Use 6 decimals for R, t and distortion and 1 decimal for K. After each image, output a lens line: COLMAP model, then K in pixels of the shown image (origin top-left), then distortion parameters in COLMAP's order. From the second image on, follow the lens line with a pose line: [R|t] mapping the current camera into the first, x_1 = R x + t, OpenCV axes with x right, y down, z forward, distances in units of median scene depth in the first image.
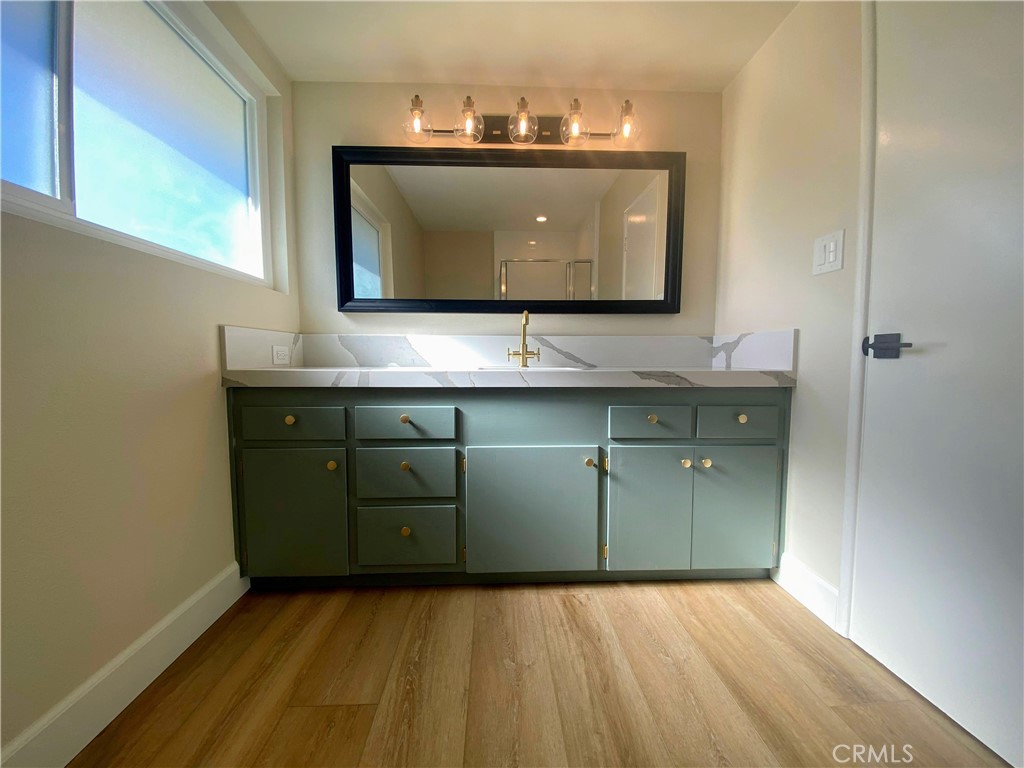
lens RADIAL K [[414.9, 0, 510.3], [0, 414.9, 387.0], [0, 0, 1]] dist [0.008649, -0.013081]
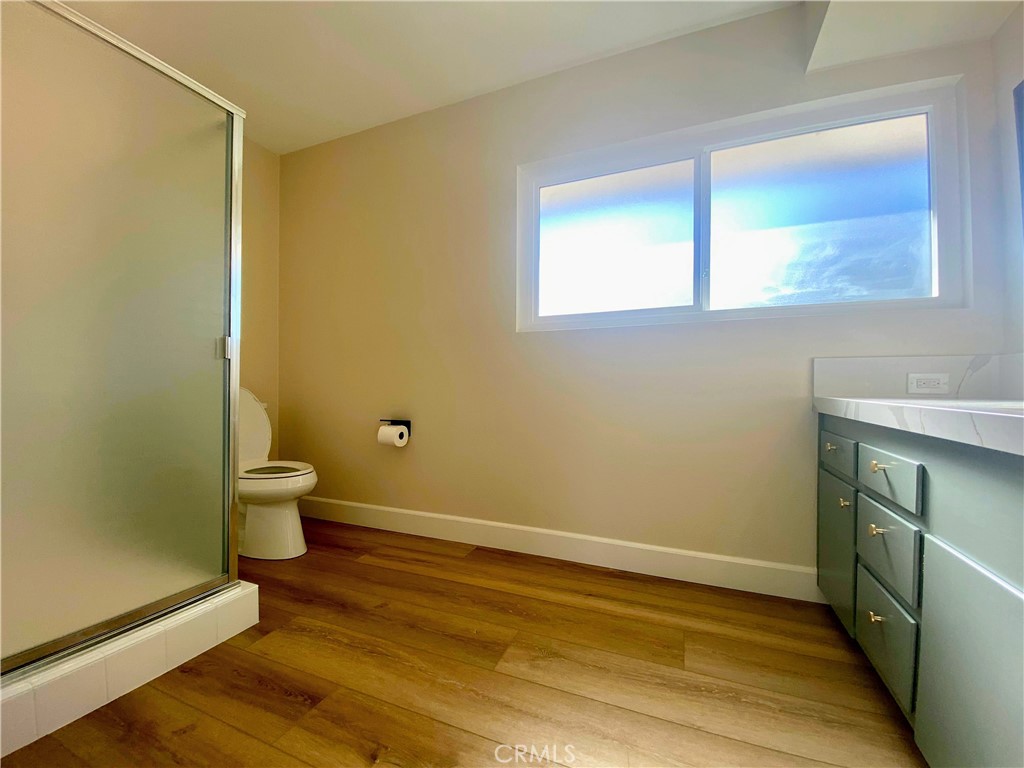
lens RADIAL K [[414.9, 0, 509.8], [0, 414.9, 378.2], [0, 0, 1]] dist [0.008649, -0.013081]
pose [[-0.422183, -0.015989, -0.906370, 0.703608], [-0.065254, 0.997787, 0.012794, -0.049231], [0.904159, 0.064546, -0.422292, 0.692613]]
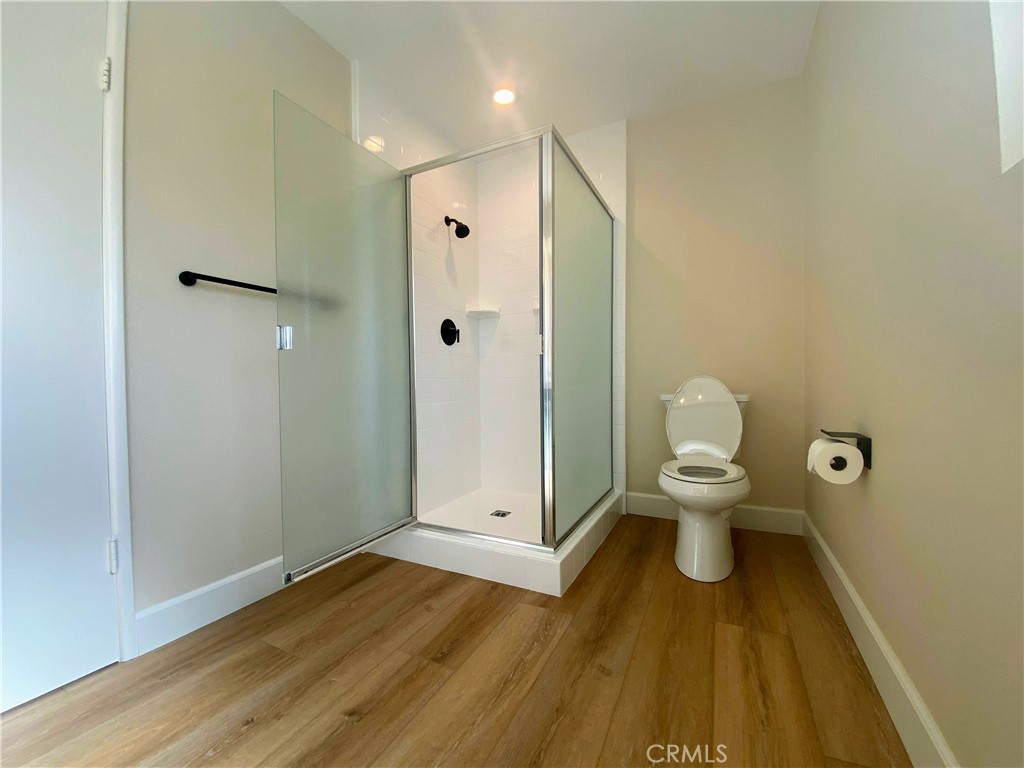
lens RADIAL K [[414.9, 0, 514.5], [0, 414.9, 381.0], [0, 0, 1]] dist [0.008649, -0.013081]
pose [[-0.879288, 0.012176, 0.476135, -0.390341], [0.046683, 0.997063, 0.060713, -0.034700], [-0.473997, 0.075612, -0.877274, 0.713393]]
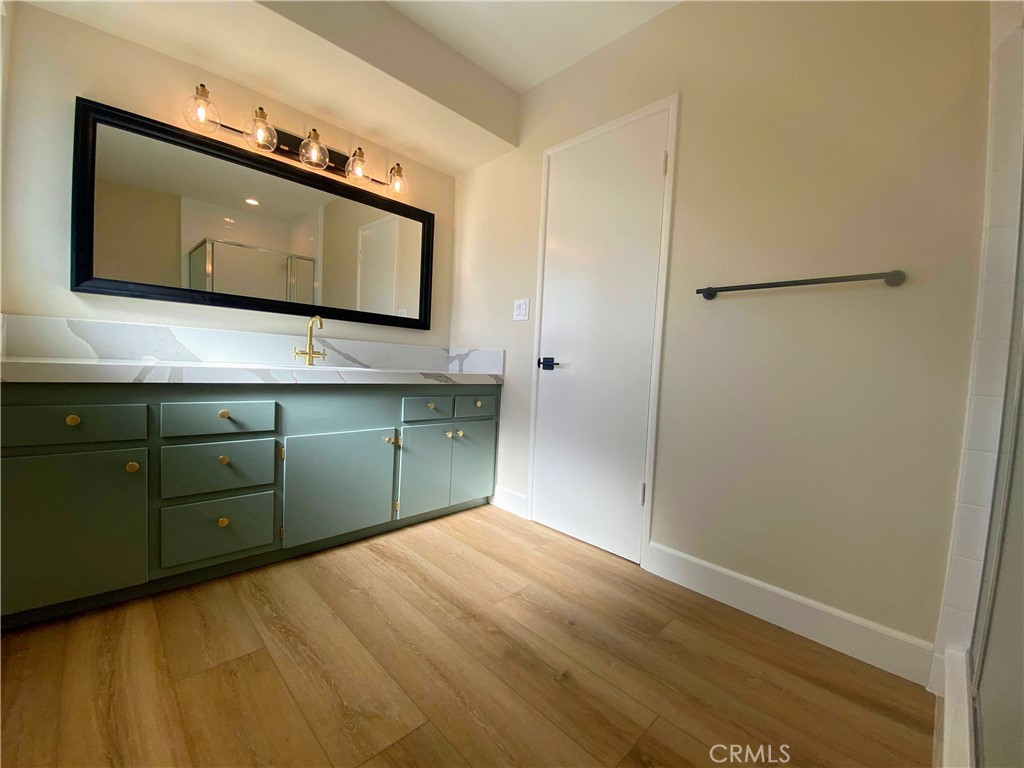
lens RADIAL K [[414.9, 0, 511.1], [0, 414.9, 385.2], [0, 0, 1]] dist [0.008649, -0.013081]
pose [[0.735472, 0.001333, 0.677554, -0.424014], [-0.004441, 0.999986, 0.002853, -0.001413], [-0.677541, -0.005107, 0.735468, -0.251633]]
